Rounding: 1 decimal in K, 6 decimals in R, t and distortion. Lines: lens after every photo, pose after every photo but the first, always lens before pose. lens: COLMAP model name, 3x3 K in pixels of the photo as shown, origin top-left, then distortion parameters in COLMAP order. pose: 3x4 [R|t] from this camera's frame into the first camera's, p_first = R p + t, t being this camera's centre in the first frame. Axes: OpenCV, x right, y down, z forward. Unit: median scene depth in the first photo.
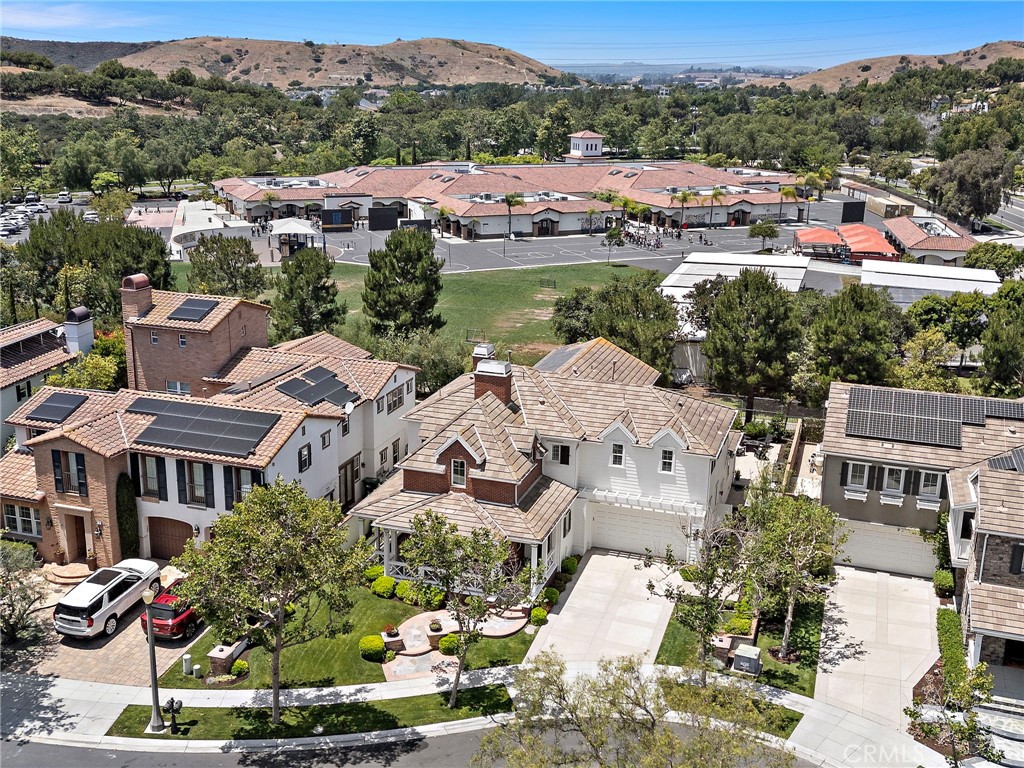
lens RADIAL K [[1166.8, 0, 516.2], [0, 1166.8, 350.8], [0, 0, 1]] dist [0.078511, 0.000000]
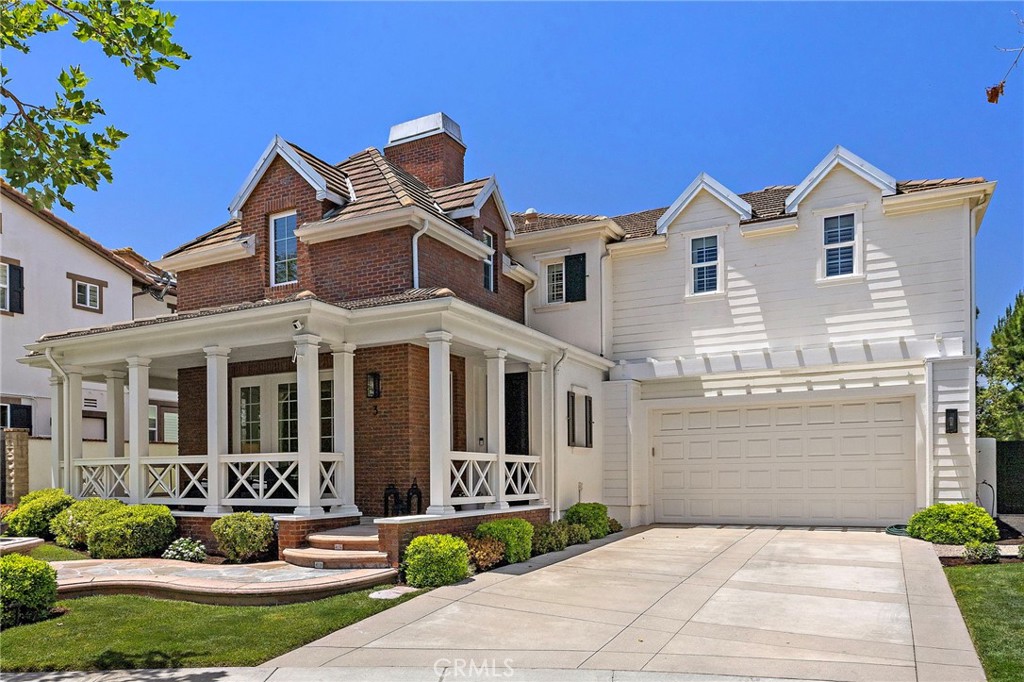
lens RADIAL K [[749.7, 0, 483.7], [0, 749.7, 479.3], [0, 0, 1]] dist [-0.002970, -0.005664]
pose [[0.982241, -0.030642, -0.185104, 0.056692], [-0.018435, 0.966039, -0.257738, 0.228872], [0.186715, 0.256574, 0.948318, 0.752300]]
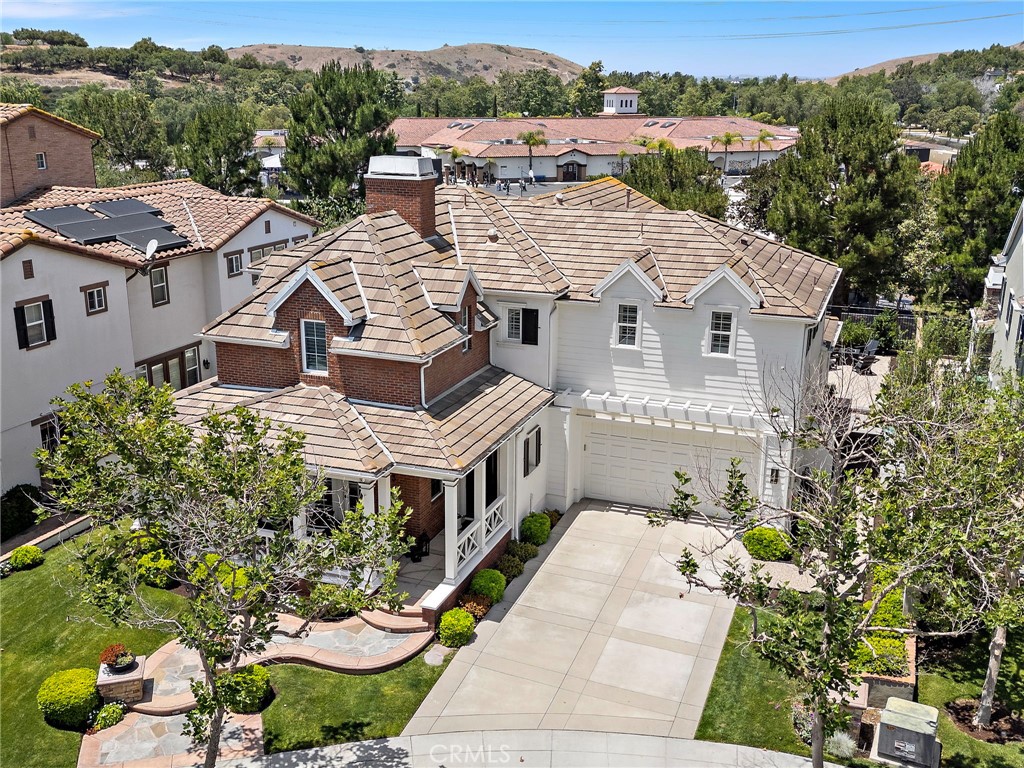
lens RADIAL K [[1049.0, 0, 520.9], [0, 1049.0, 377.2], [0, 0, 1]] dist [0.042079, 0.000000]
pose [[0.999024, 0.001288, -0.044146, 0.058744], [-0.000629, 0.999888, 0.014943, 0.105210], [0.044160, -0.014901, 0.998913, 0.512381]]
